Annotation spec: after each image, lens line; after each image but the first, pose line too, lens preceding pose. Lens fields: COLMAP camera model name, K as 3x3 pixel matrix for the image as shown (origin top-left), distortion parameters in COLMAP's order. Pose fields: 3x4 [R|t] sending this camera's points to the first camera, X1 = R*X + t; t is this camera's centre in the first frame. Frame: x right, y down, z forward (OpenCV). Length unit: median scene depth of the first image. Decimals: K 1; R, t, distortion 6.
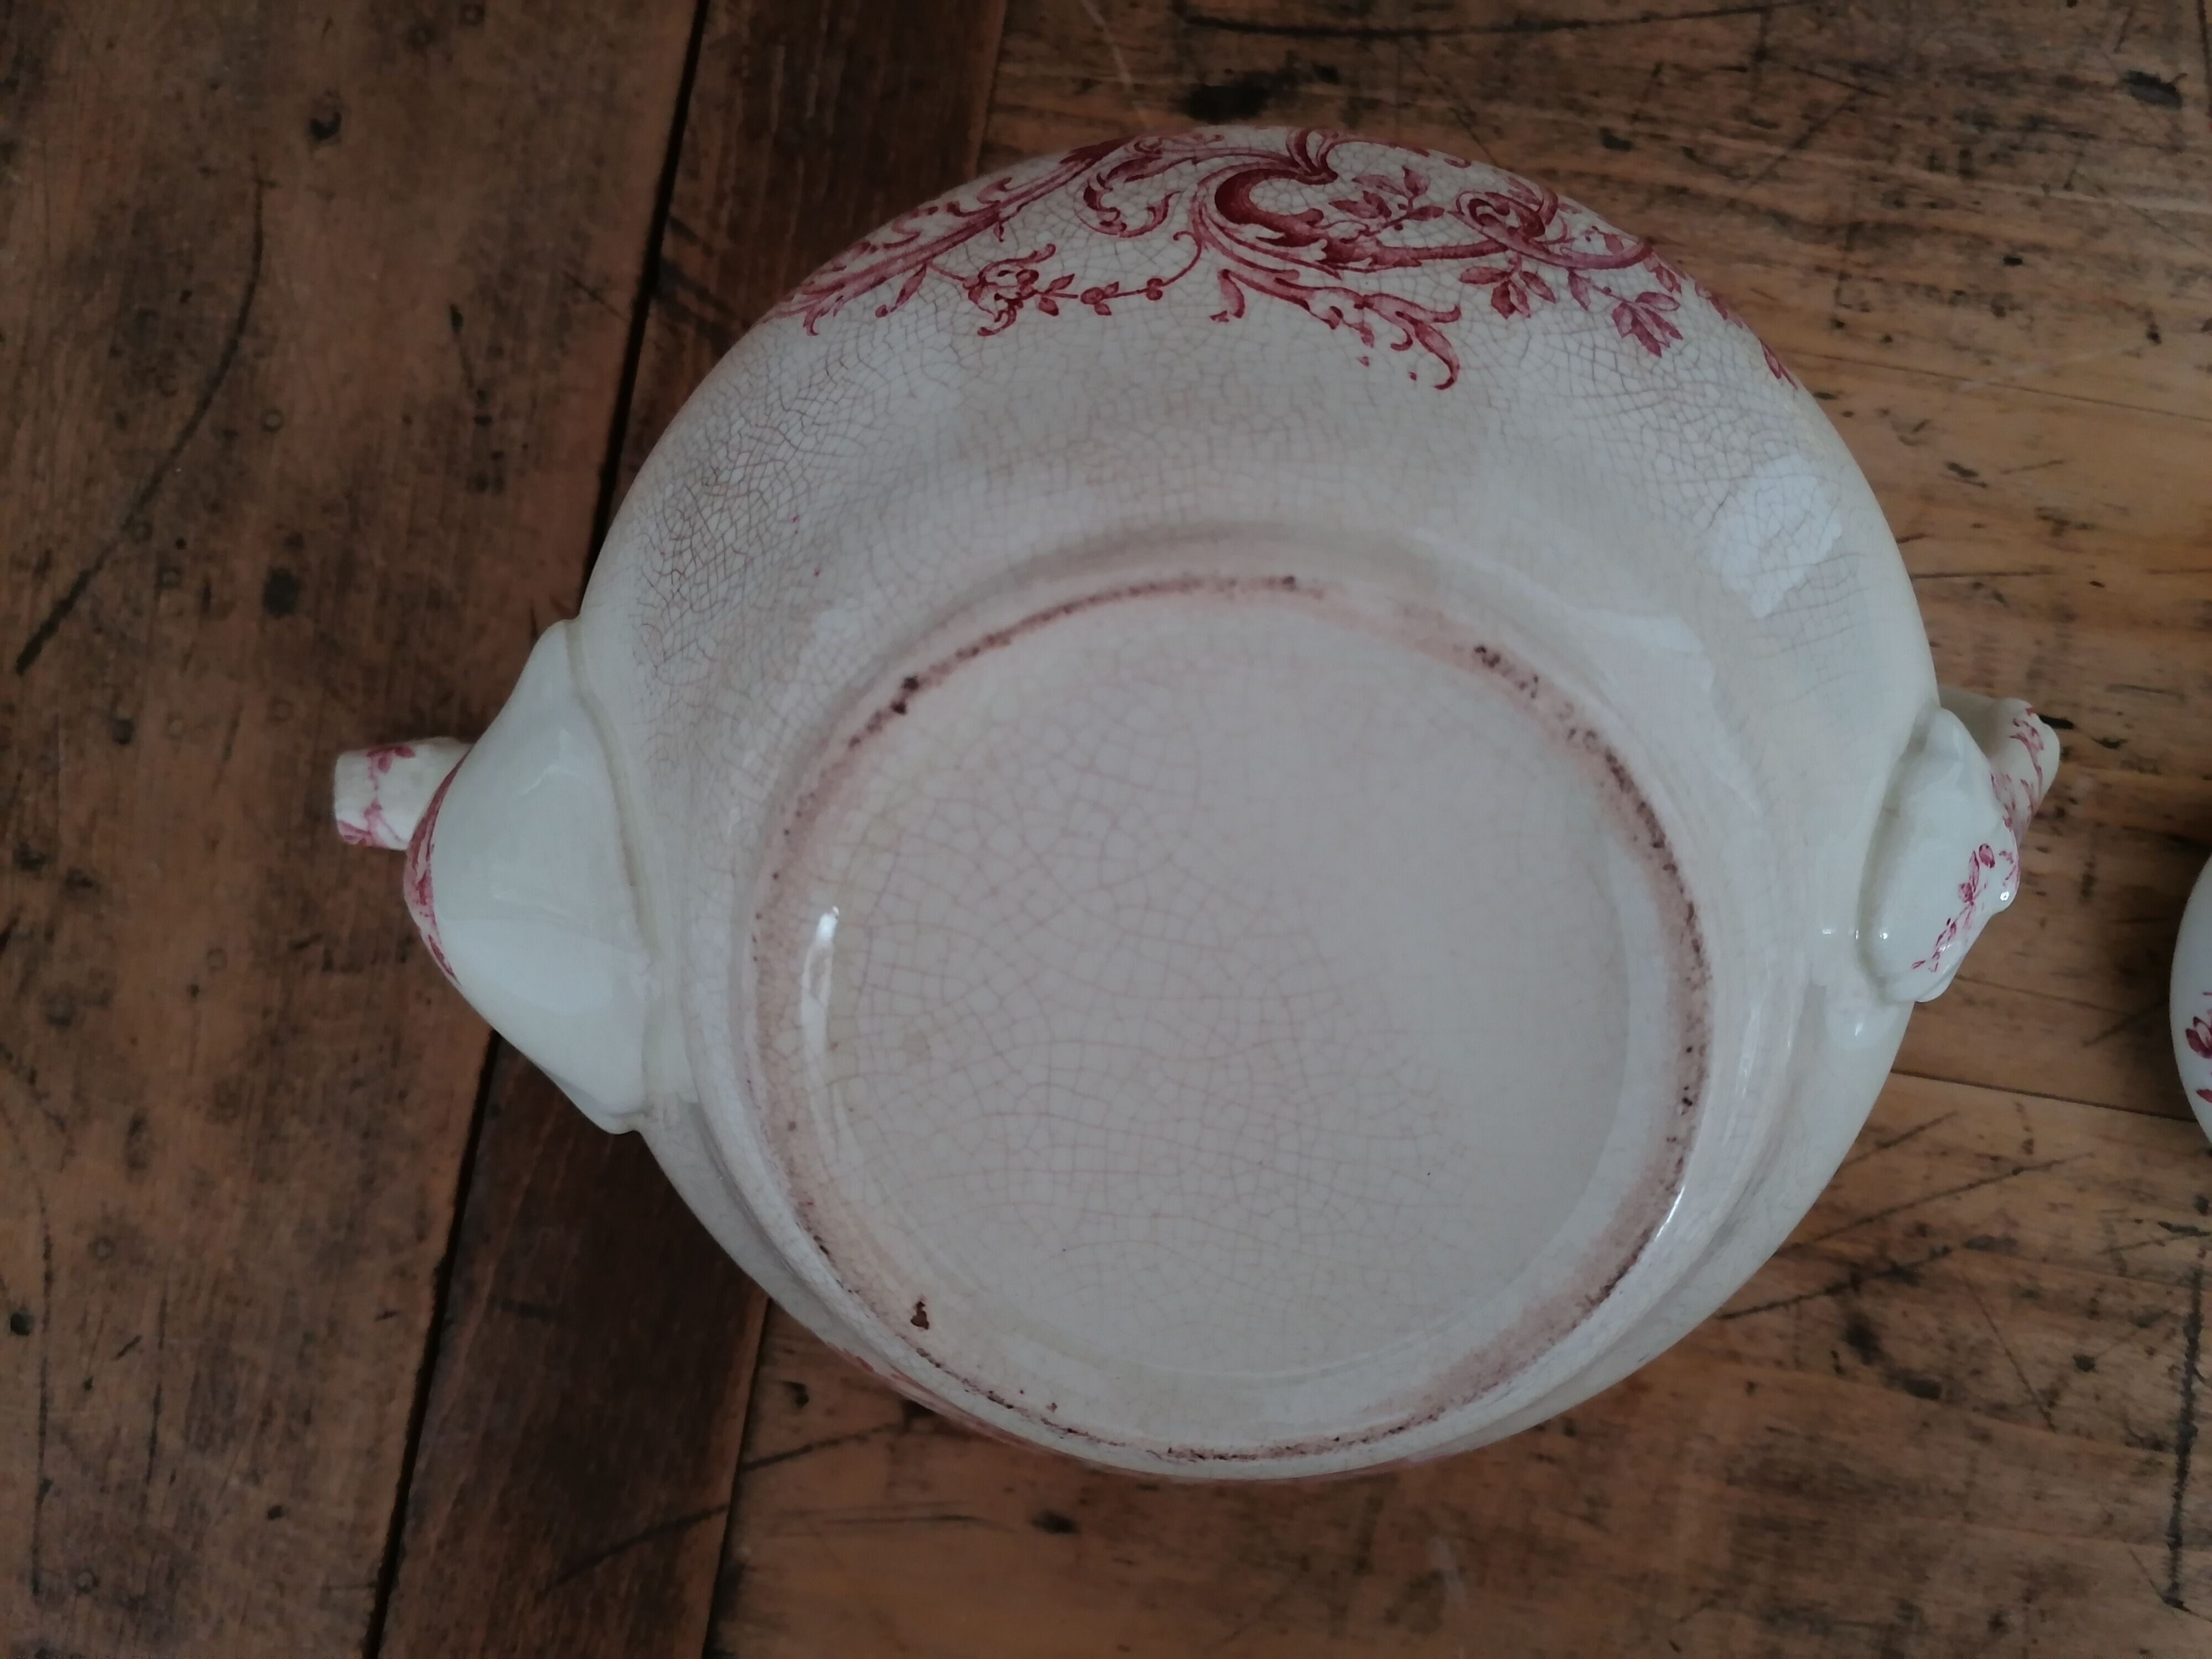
lens RADIAL K [[1711.8, 0, 1106.0], [0, 1711.8, 829.5], [0, 0, 1]] dist [0.061625, 0.002699]
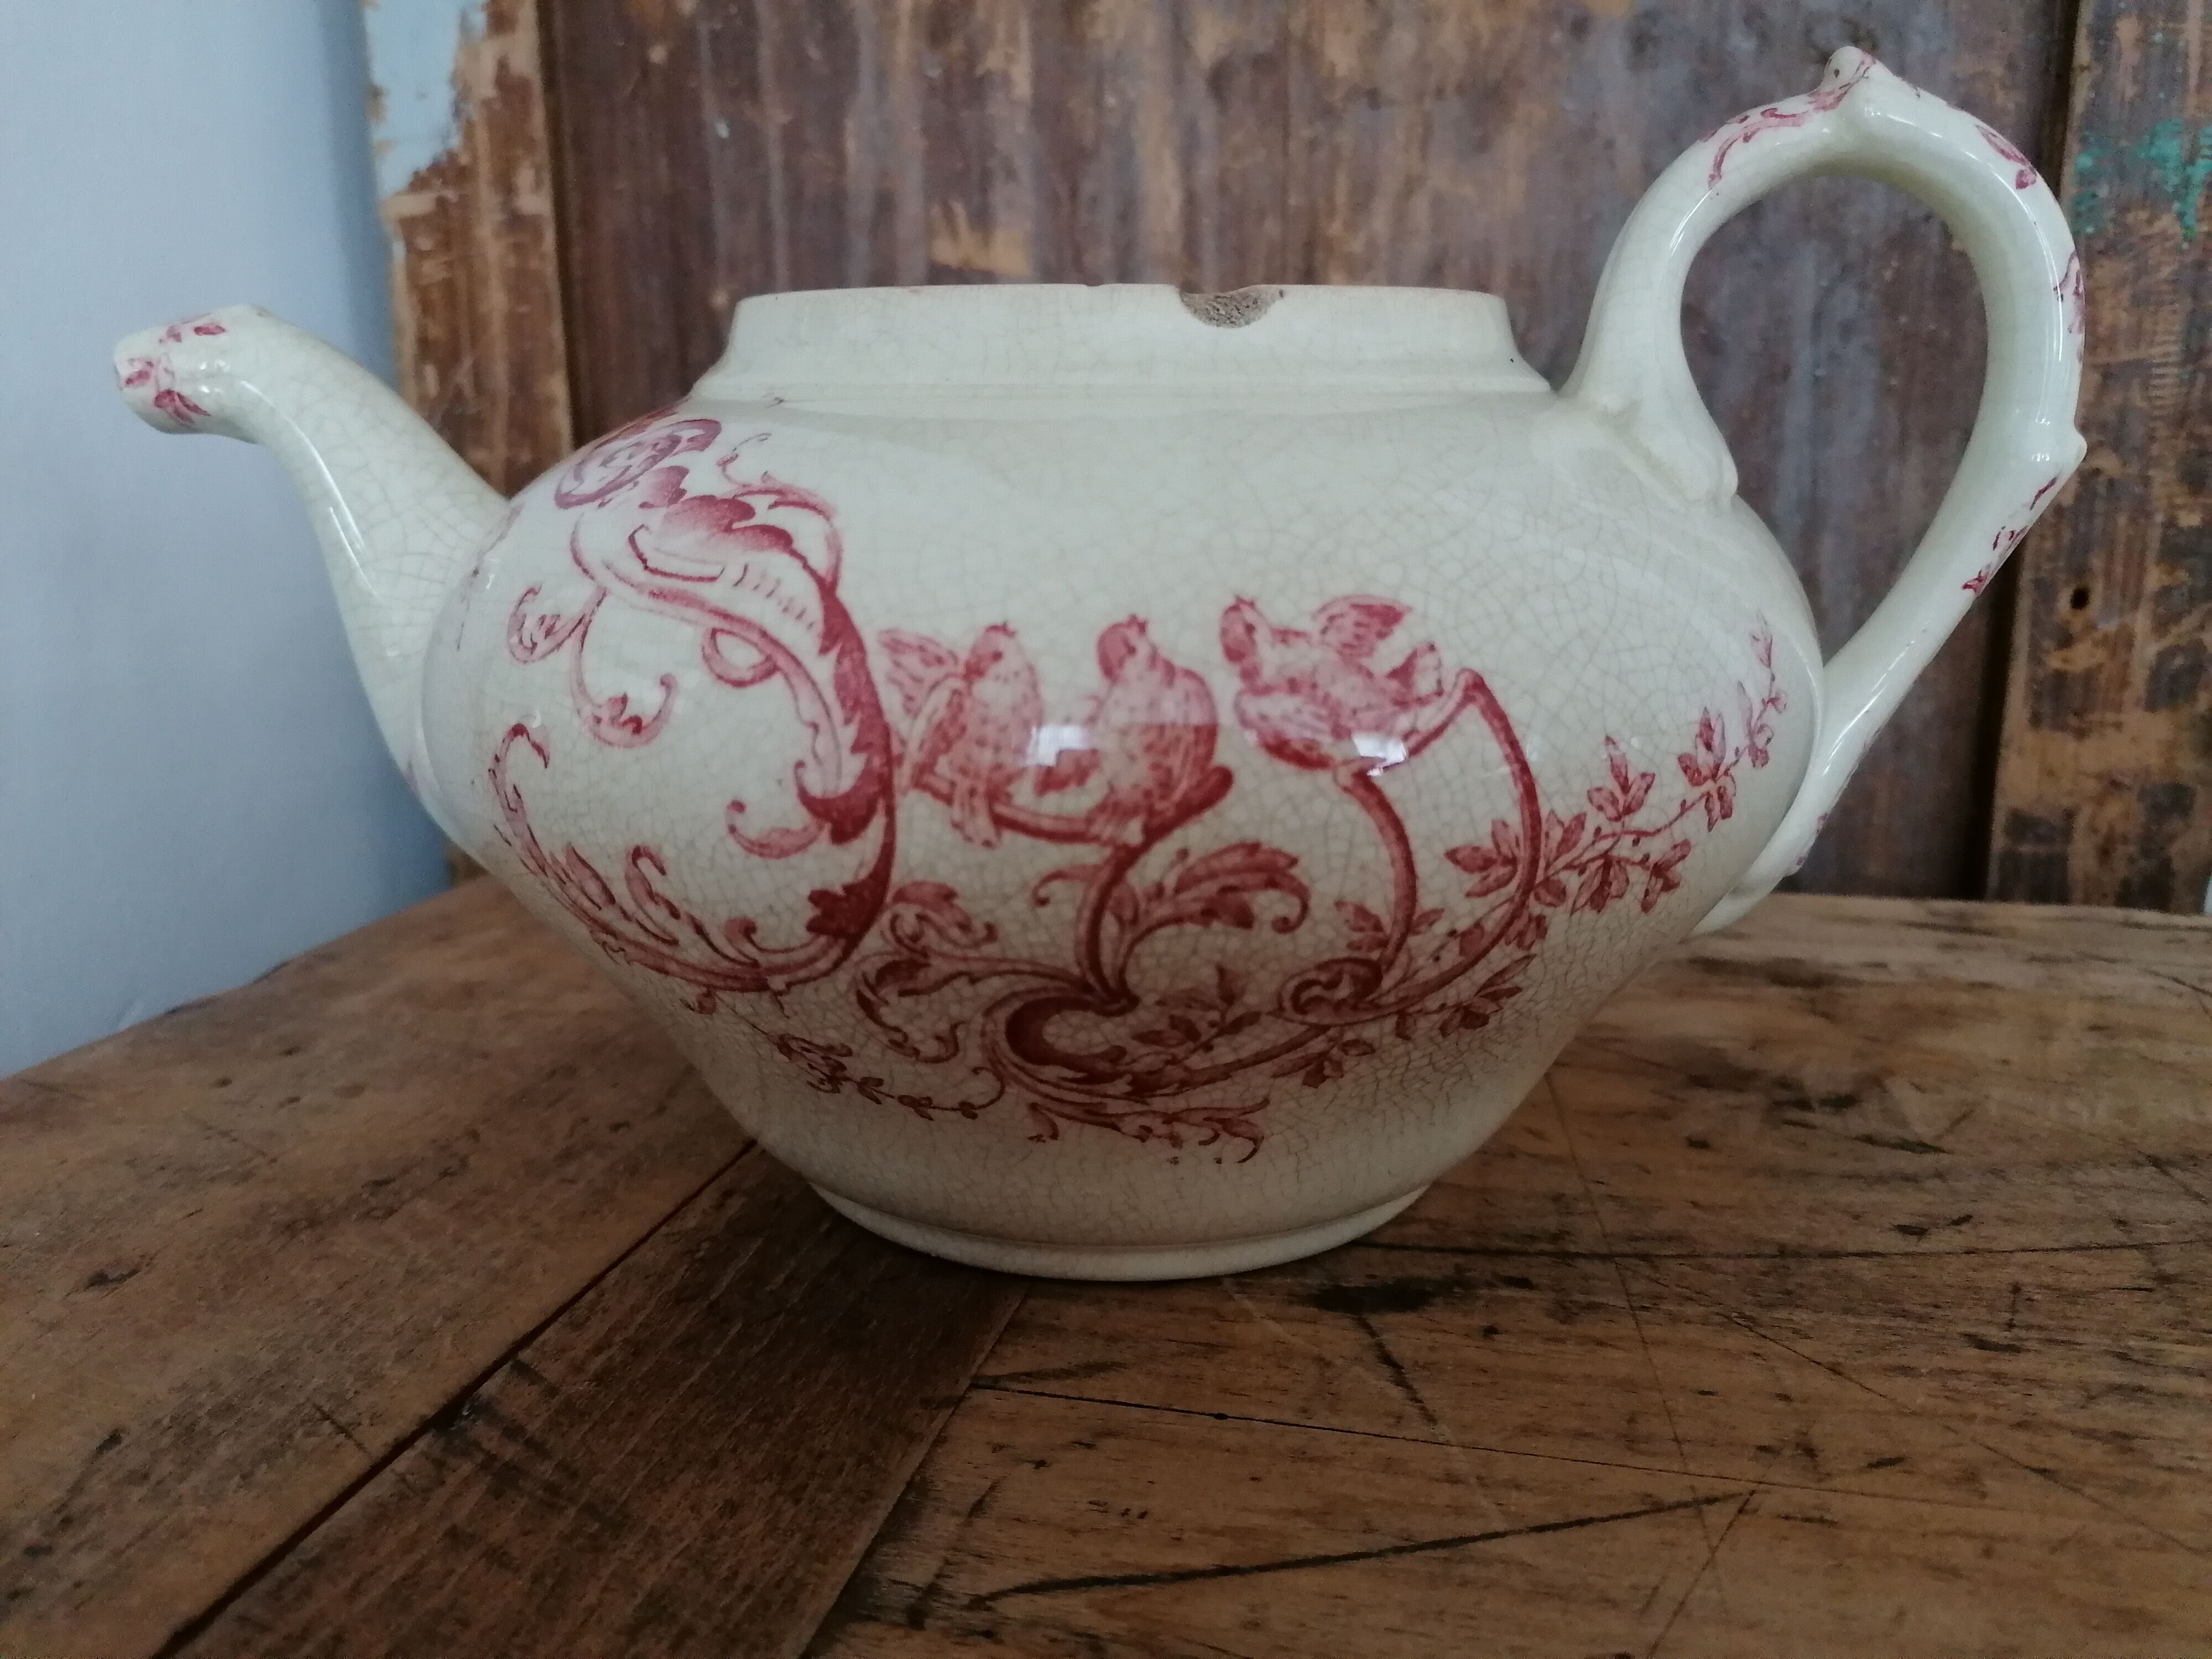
lens RADIAL K [[1711.8, 0, 1106.0], [0, 1711.8, 829.5], [0, 0, 1]] dist [0.061625, 0.002699]
pose [[0.990638, -0.043011, -0.129564, 0.240466], [0.130643, 0.023305, 0.991156, -1.274750], [-0.039611, -0.998803, 0.028705, 1.100202]]
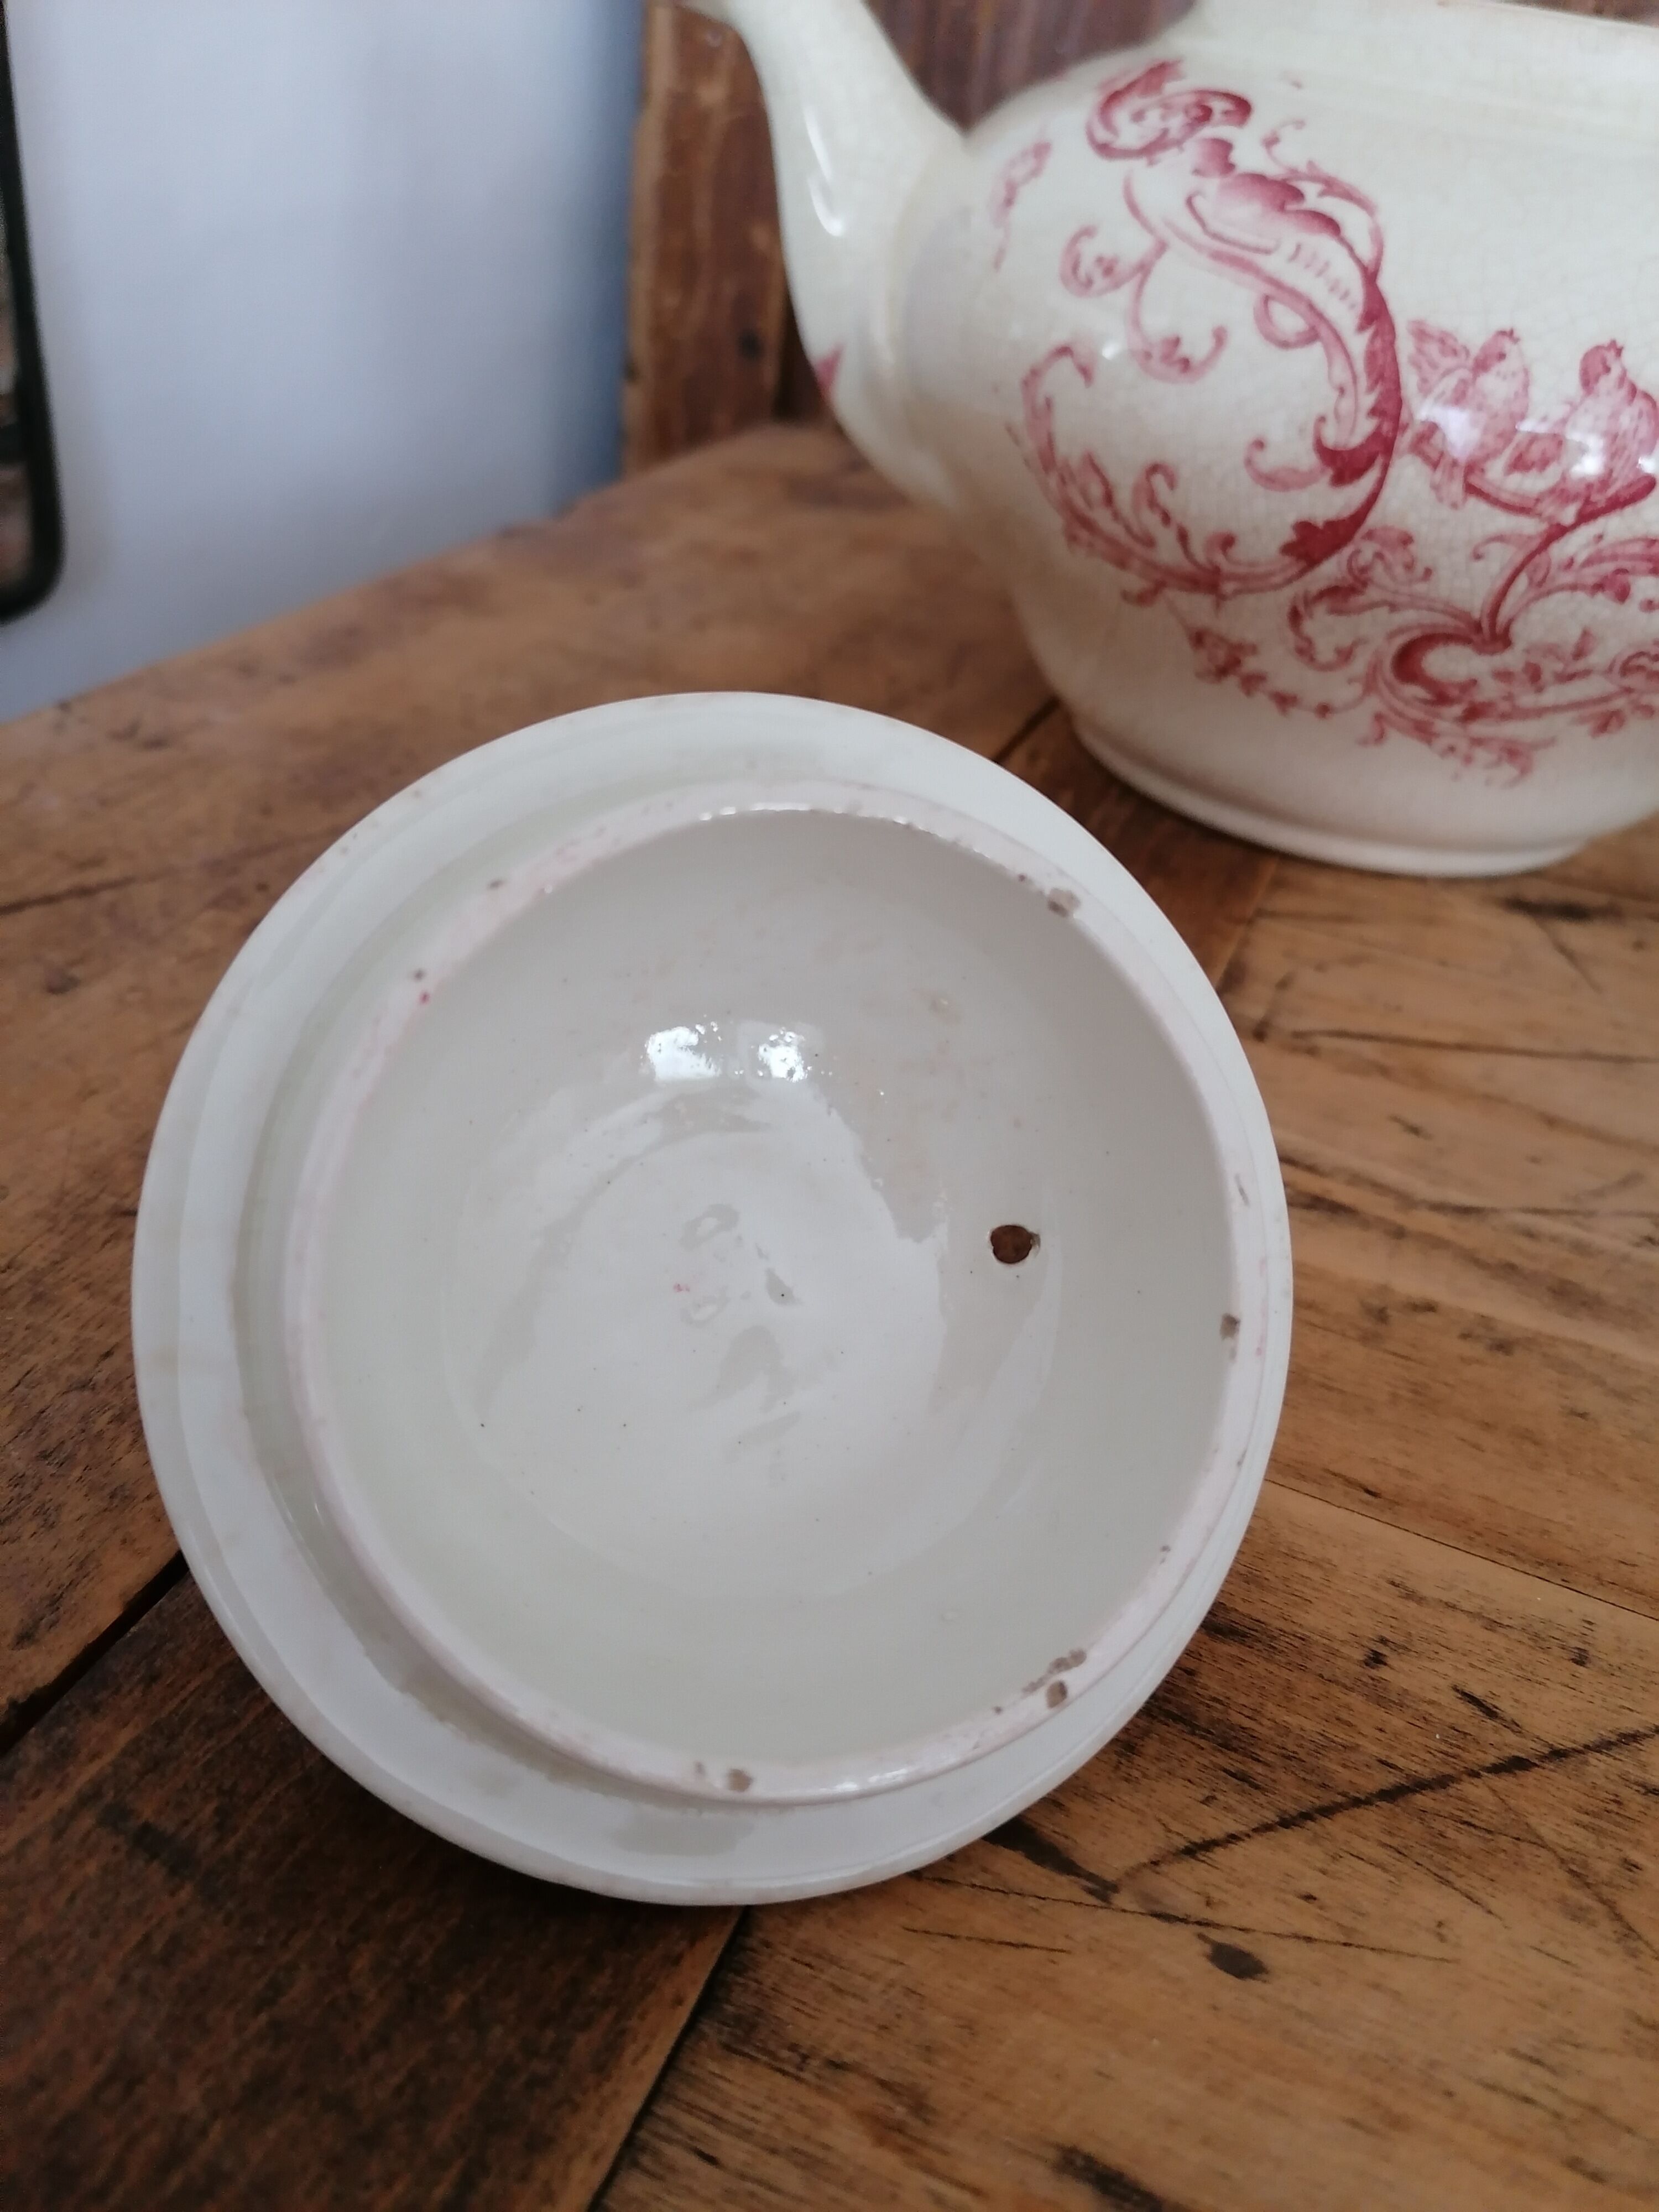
lens RADIAL K [[1716.6, 0, 829.5], [0, 1716.6, 1106.0], [0, 0, 1]] dist [0.065453, -0.136926]
pose [[0.965655, 0.182177, -0.185262, -0.037682], [0.232382, -0.286592, 0.929443, -1.707874], [0.116229, -0.940572, -0.319084, 1.063733]]
